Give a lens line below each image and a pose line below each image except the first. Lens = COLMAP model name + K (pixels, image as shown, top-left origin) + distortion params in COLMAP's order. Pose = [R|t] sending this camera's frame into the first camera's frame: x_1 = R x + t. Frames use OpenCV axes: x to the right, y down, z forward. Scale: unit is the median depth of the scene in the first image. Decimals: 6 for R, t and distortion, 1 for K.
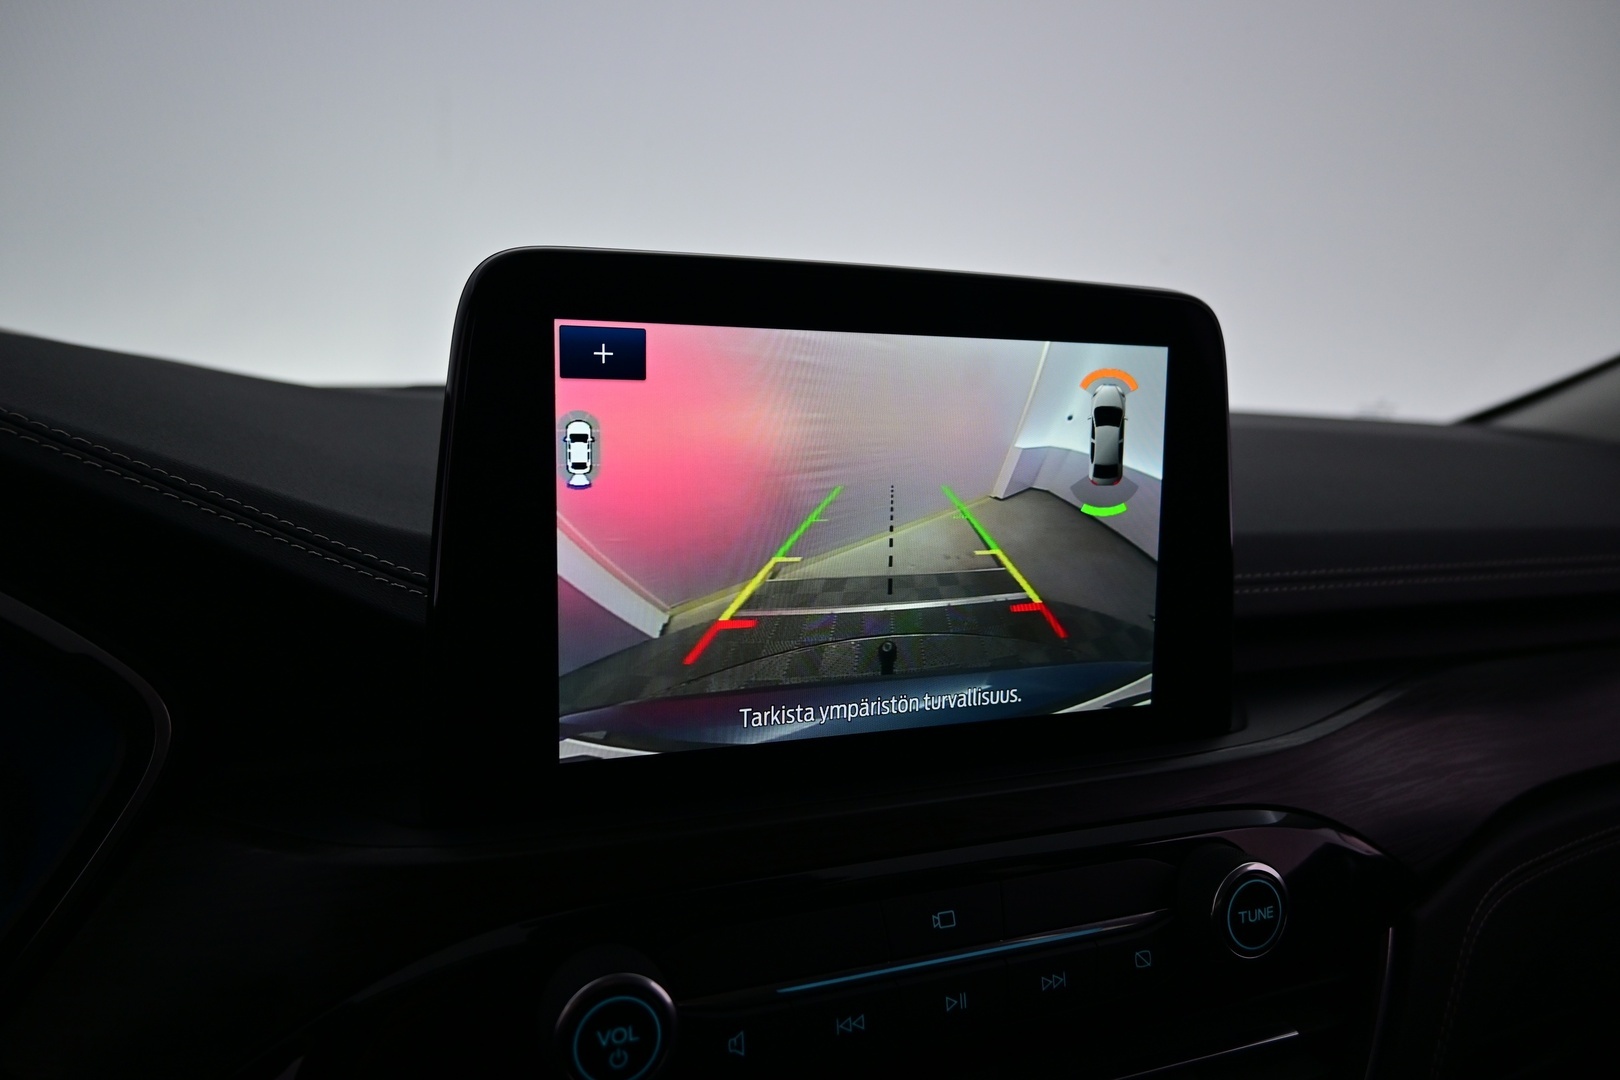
lens RADIAL K [[1118.5, 0, 810.7], [0, 1118.5, 534.5], [0, 0, 1]] dist [0.000631, -0.000893]
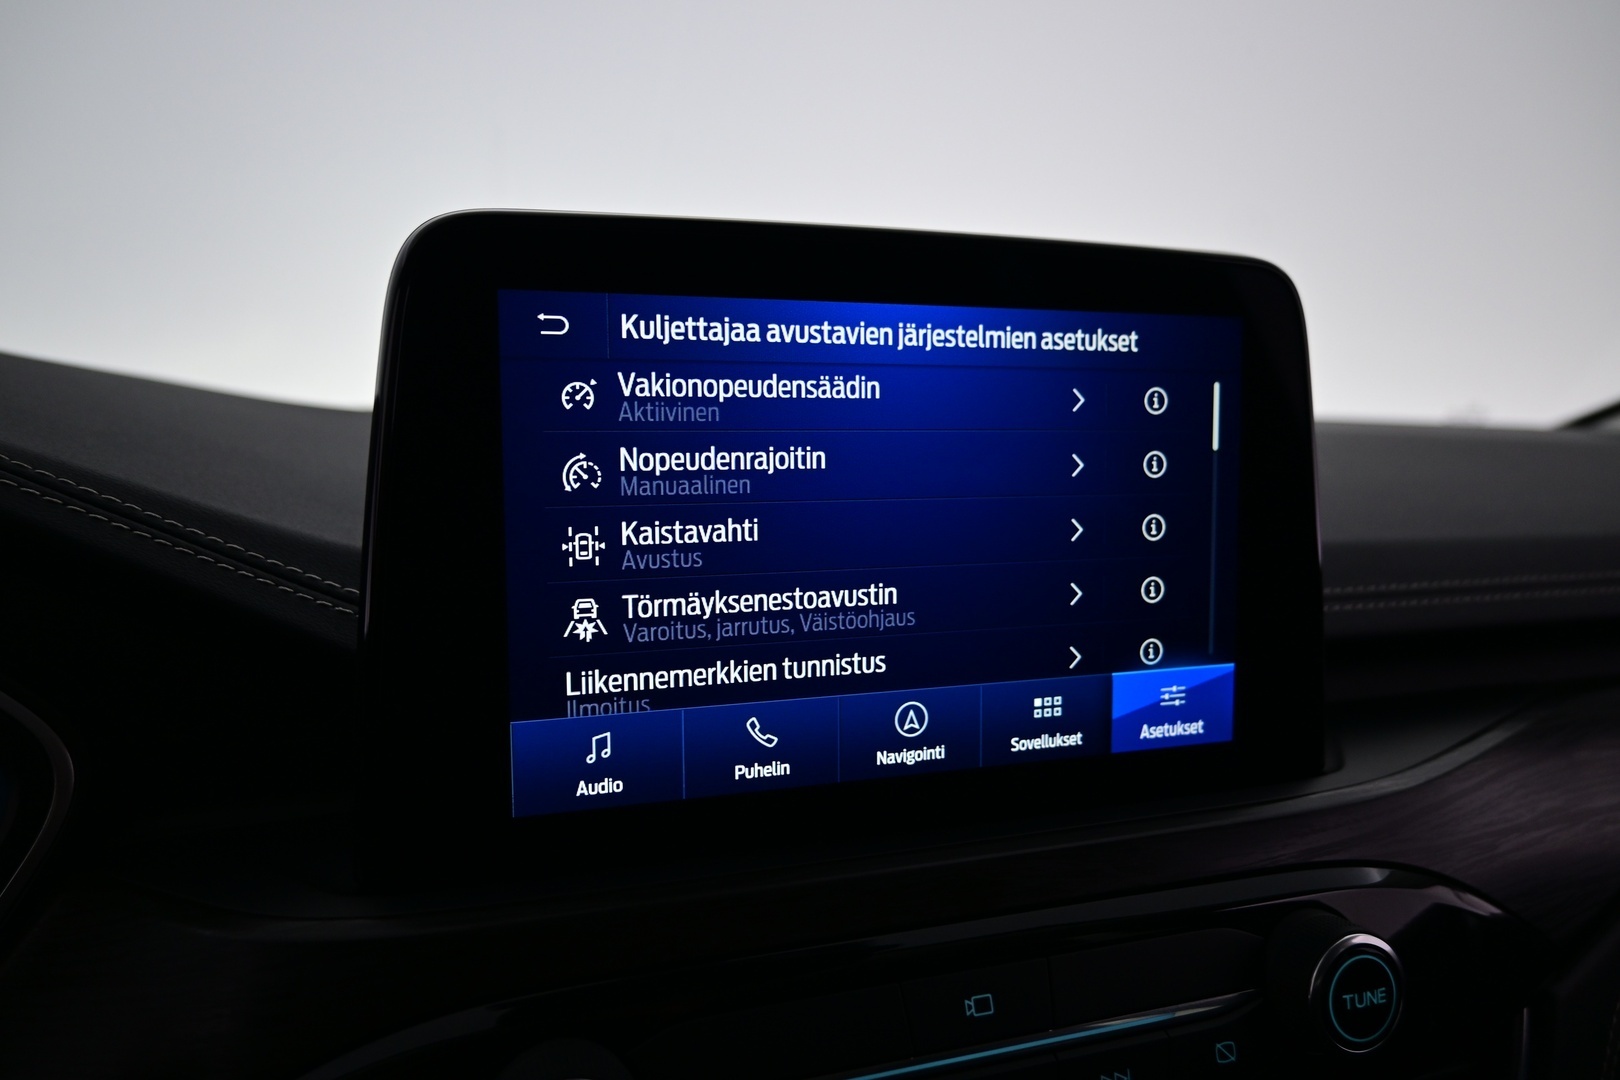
lens RADIAL K [[1118.5, 0, 810.3], [0, 1118.5, 545.6], [0, 0, 1]] dist [0.000631, -0.000893]
pose [[0.998412, -0.015860, -0.054060, 0.041555], [0.014796, 0.999690, -0.020037, 0.018385], [0.054361, 0.019205, 0.998337, 0.151062]]
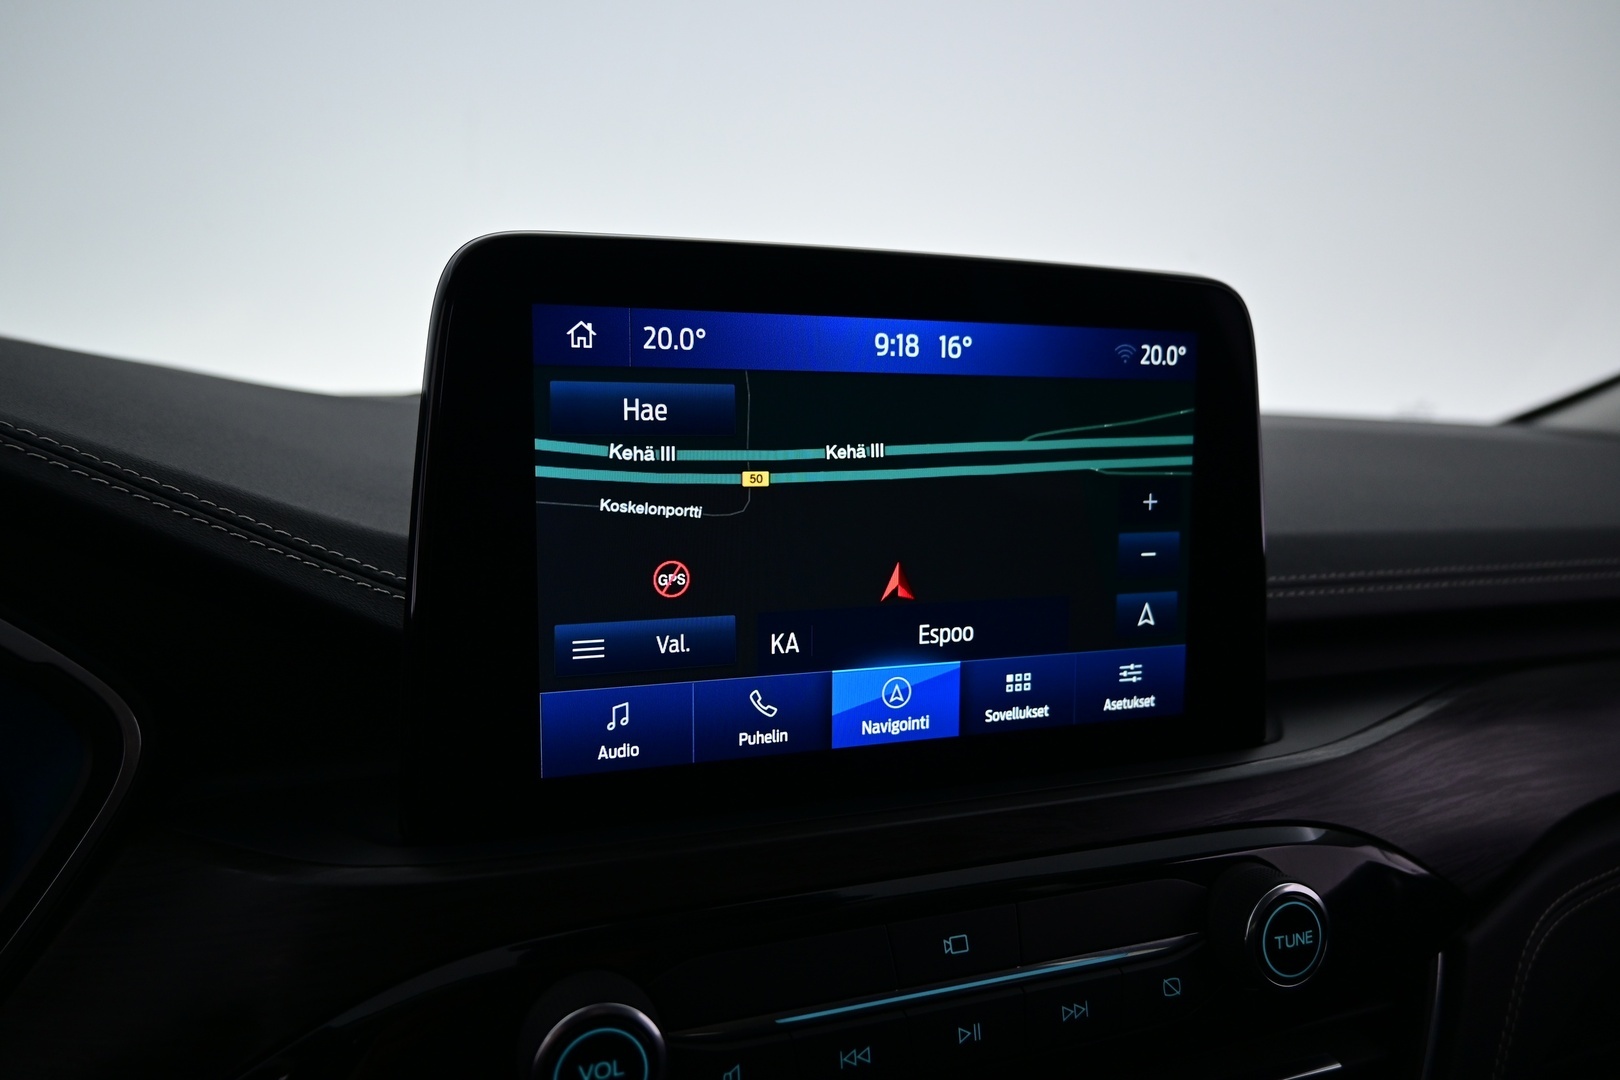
lens RADIAL K [[1118.5, 0, 810.1], [0, 1118.5, 538.7], [0, 0, 1]] dist [0.000631, -0.000893]
pose [[0.999606, -0.006745, -0.027250, 0.023236], [0.006527, 0.999946, -0.008084, 0.011277], [0.027303, 0.007903, 0.999596, 0.055940]]
